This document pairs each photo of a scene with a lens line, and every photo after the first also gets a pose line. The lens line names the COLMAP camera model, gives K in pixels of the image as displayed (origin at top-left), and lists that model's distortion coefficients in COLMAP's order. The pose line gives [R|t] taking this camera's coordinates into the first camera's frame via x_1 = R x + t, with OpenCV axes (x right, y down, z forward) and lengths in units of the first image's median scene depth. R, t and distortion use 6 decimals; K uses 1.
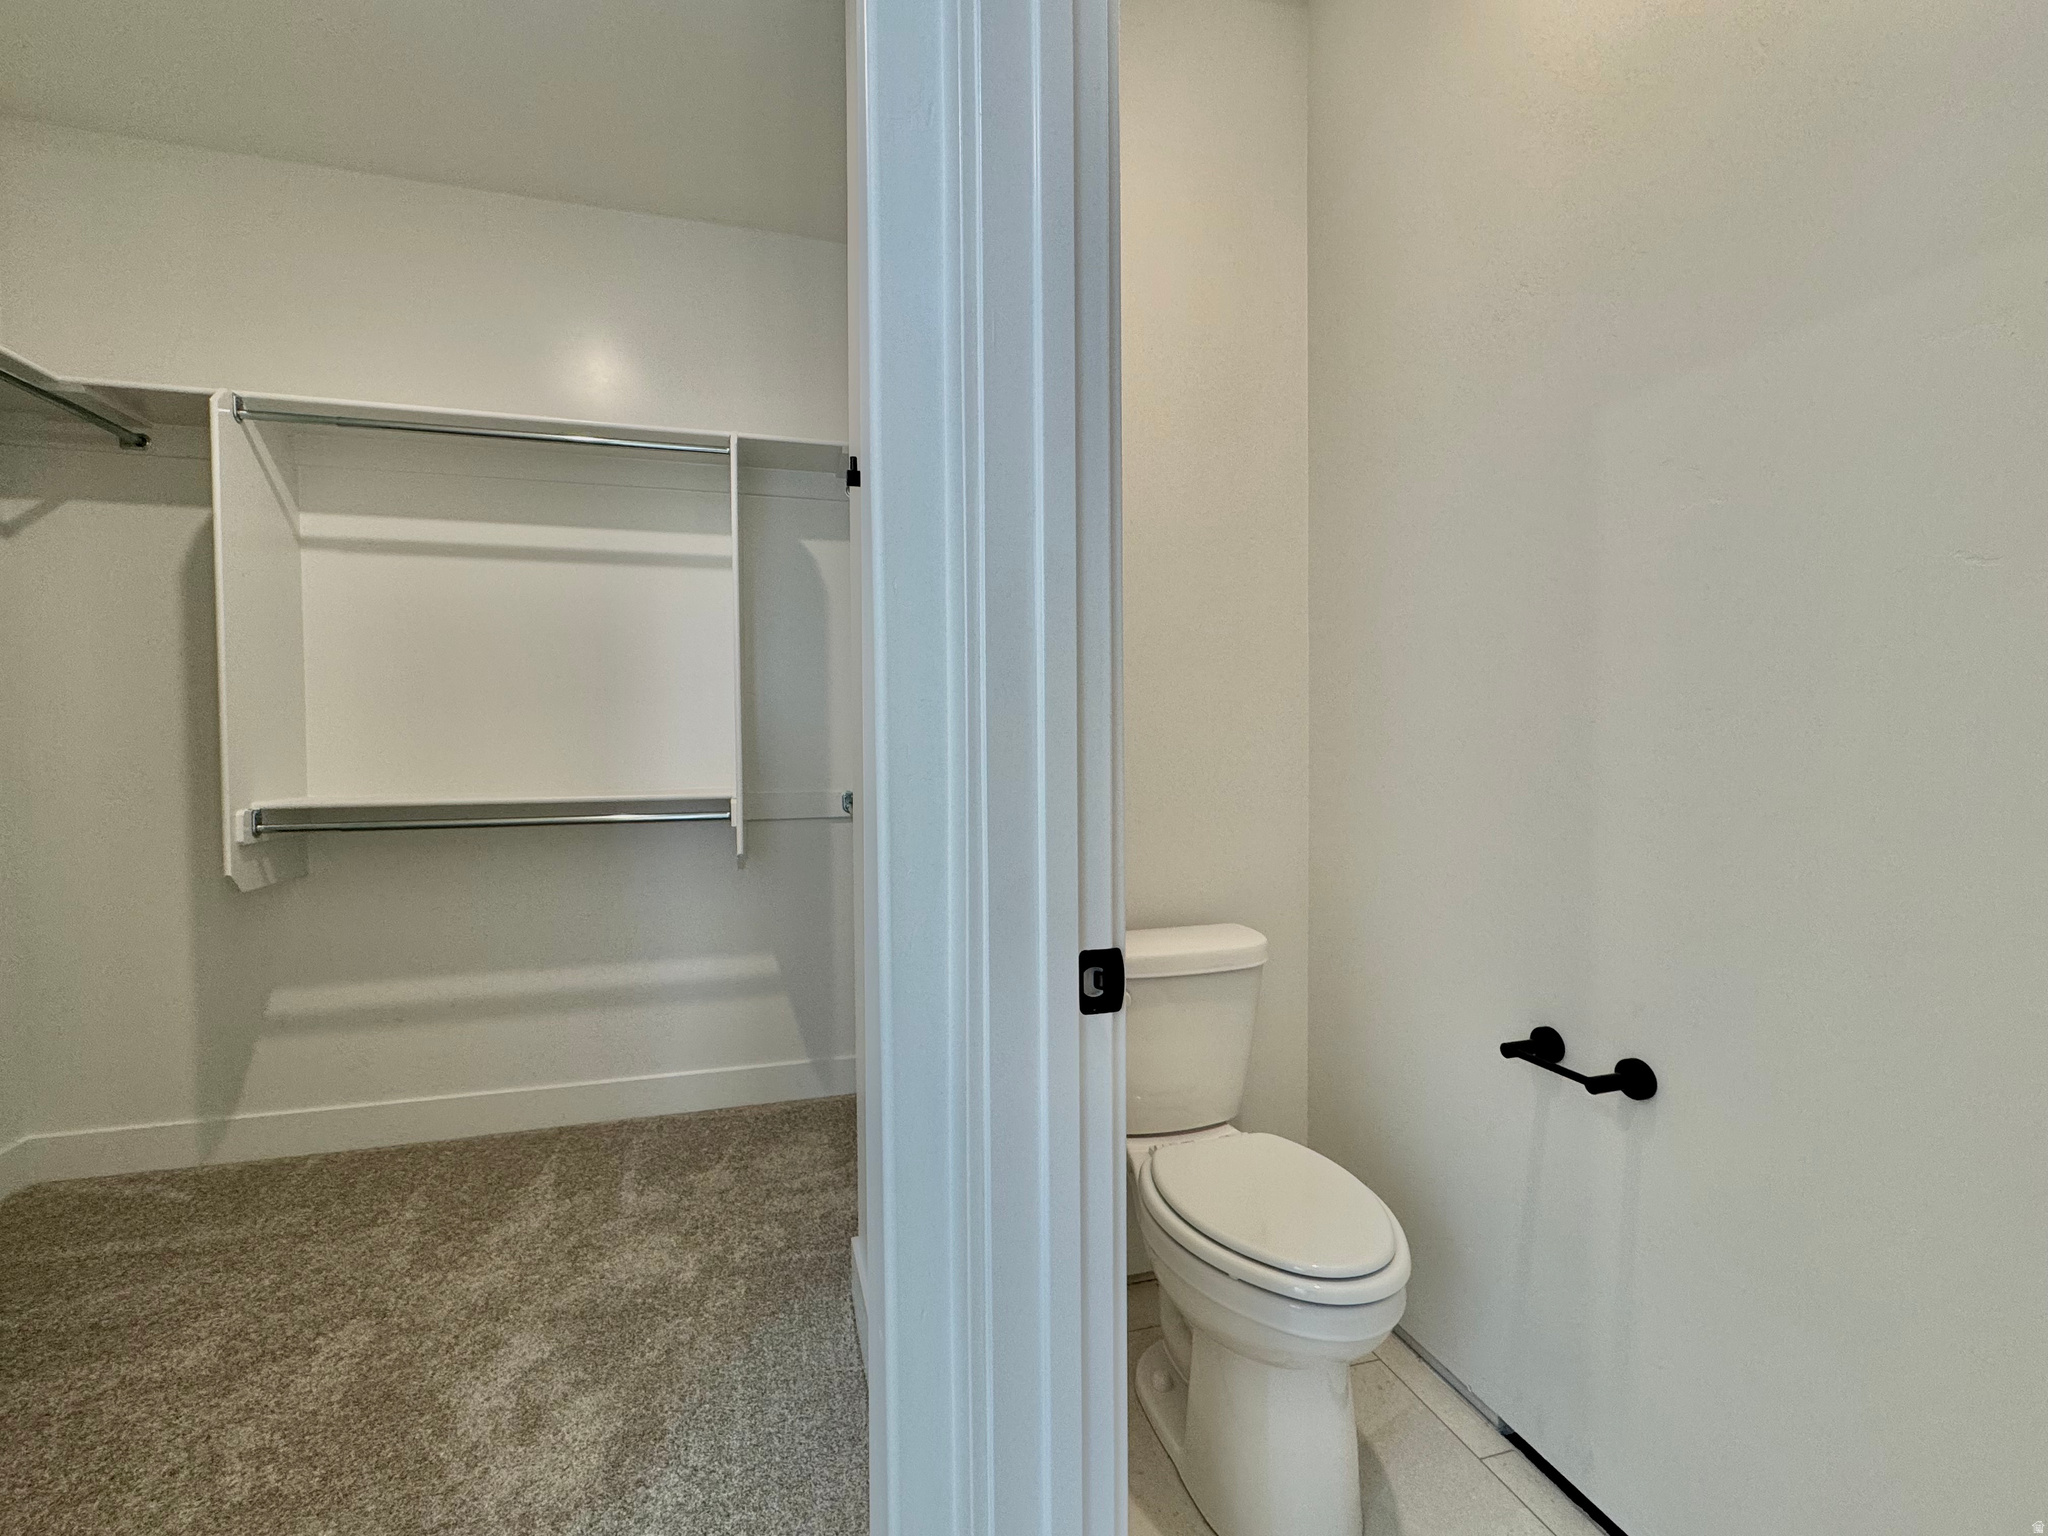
lens RADIAL K [[904.3, 0, 1024.0], [0, 904.3, 768.0], [0, 0, 1]] dist [-0.000567, 0.000147]
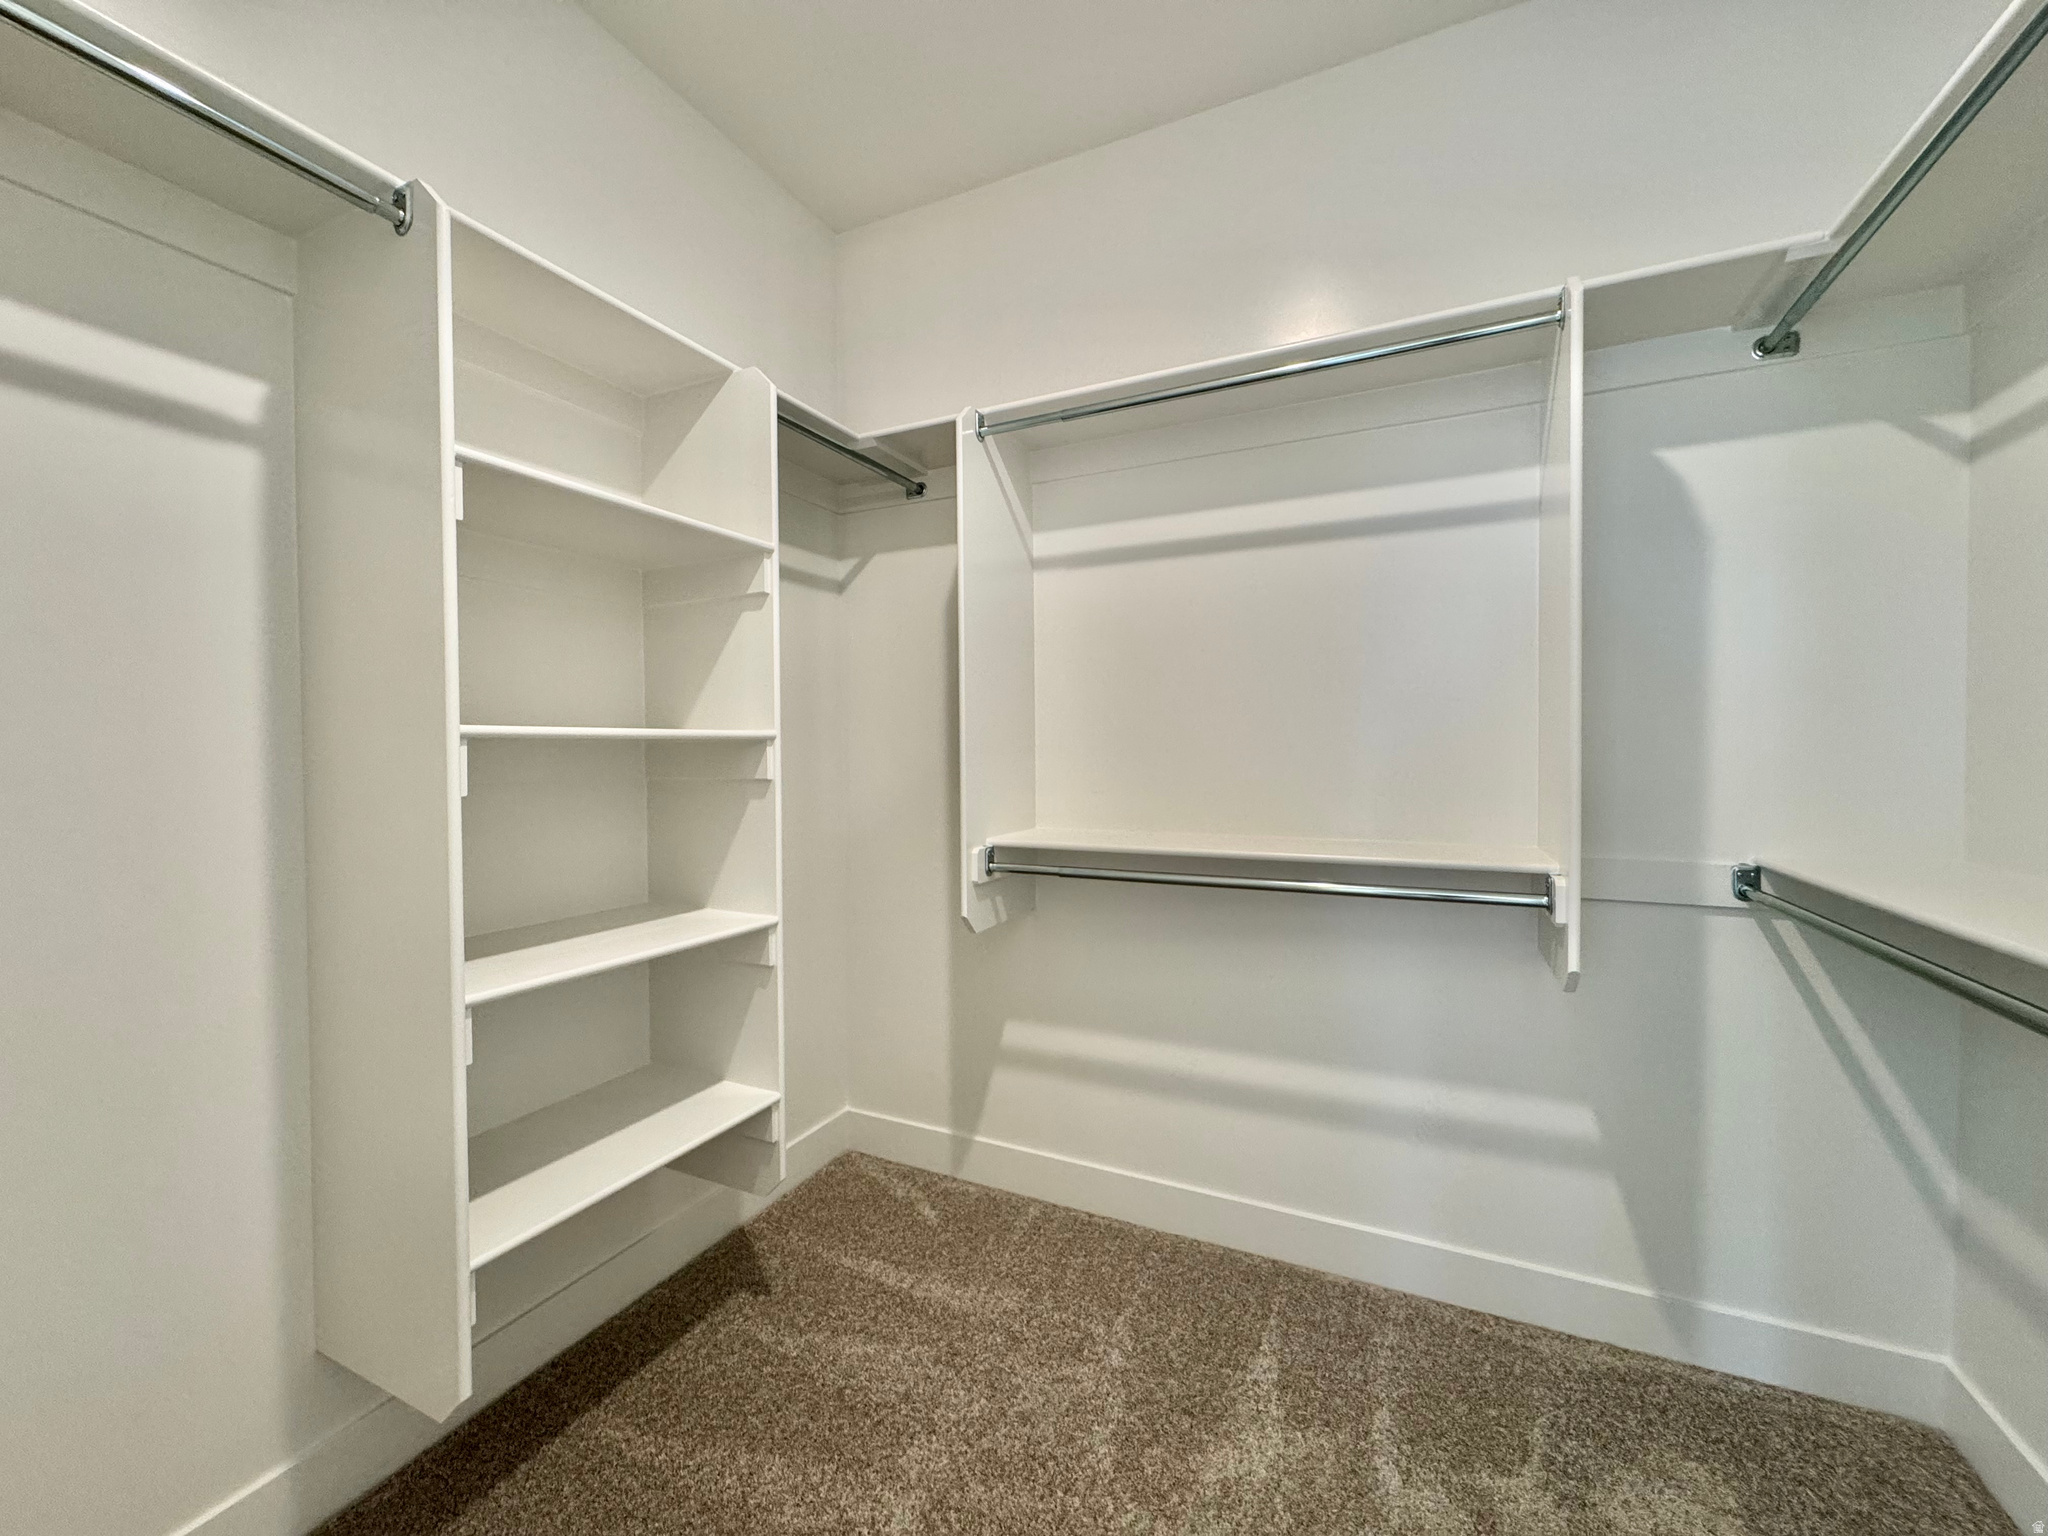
lens RADIAL K [[817.7, 0, 1024.0], [0, 817.7, 768.0], [0, 0, 1]] dist [-0.002310, -0.000491]
pose [[0.751471, 0.018457, -0.659508, -0.247351], [-0.014889, 0.999828, 0.011016, -0.045392], [0.659598, 0.001541, 0.751617, 0.364722]]
